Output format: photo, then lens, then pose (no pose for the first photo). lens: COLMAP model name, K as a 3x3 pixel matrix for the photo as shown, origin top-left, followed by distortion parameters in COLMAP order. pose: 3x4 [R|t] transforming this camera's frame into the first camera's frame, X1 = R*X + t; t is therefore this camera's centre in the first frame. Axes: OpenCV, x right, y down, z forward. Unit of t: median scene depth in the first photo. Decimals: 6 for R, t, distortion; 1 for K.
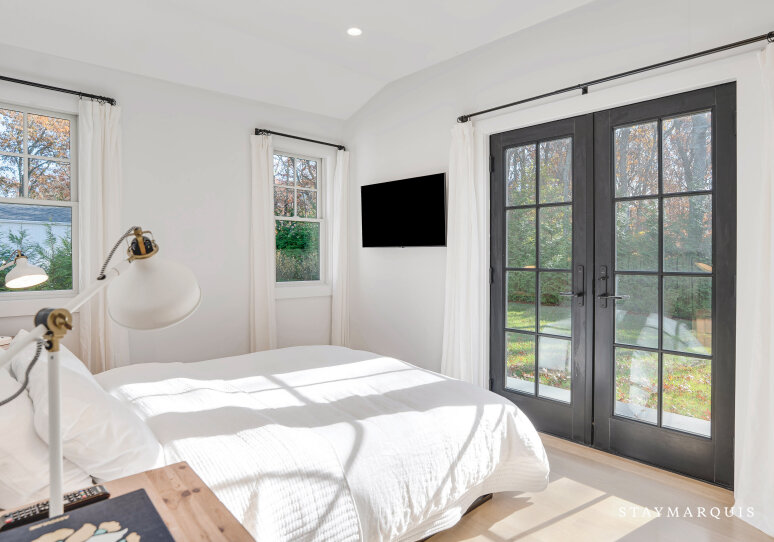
lens RADIAL K [[465.7, 0, 387.5], [0, 465.7, 261.5], [0, 0, 1]] dist [-0.001746, -0.000336]
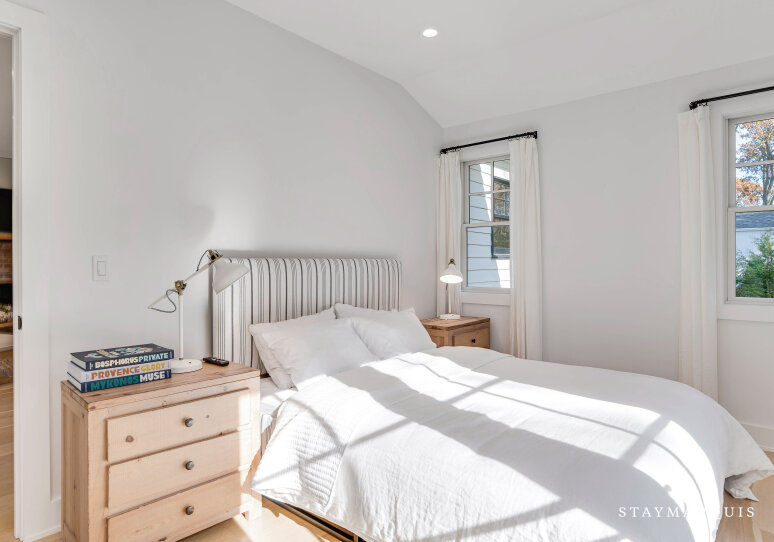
lens RADIAL K [[458.5, 0, 387.0], [0, 458.5, 271.0], [0, 0, 1]] dist [0.001428, -0.000013]
pose [[0.108991, 0.020609, -0.993829, 0.977535], [-0.015666, 0.999697, 0.019013, -0.008508], [0.993919, 0.013497, 0.109281, 0.879136]]
